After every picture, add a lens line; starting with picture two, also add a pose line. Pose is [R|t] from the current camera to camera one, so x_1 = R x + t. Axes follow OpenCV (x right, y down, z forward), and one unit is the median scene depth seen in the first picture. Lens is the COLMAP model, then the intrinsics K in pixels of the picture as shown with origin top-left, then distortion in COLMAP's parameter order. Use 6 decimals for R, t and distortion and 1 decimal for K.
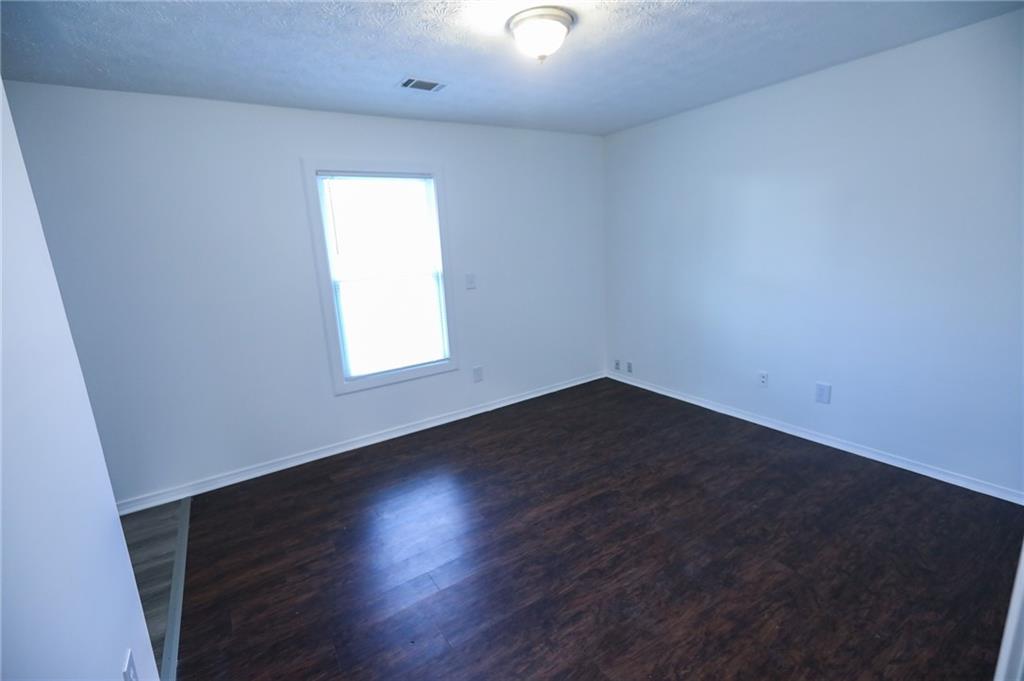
lens RADIAL K [[456.1, 0, 511.8], [0, 456.1, 337.3], [0, 0, 1]] dist [0.001266, 0.001052]
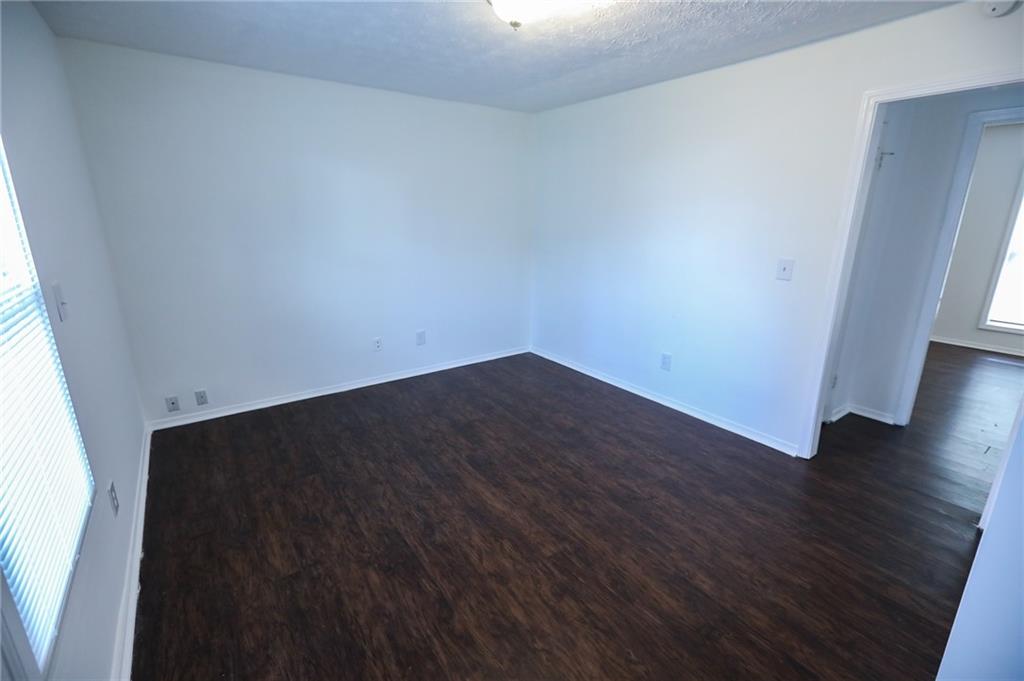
lens RADIAL K [[456.1, 0, 511.8], [0, 456.1, 337.3], [0, 0, 1]] dist [0.001266, 0.001052]
pose [[-0.047962, -0.211361, 0.976231, -0.764364], [0.206649, 0.954110, 0.216725, -0.136546], [-0.977239, 0.212132, -0.002083, 0.853563]]
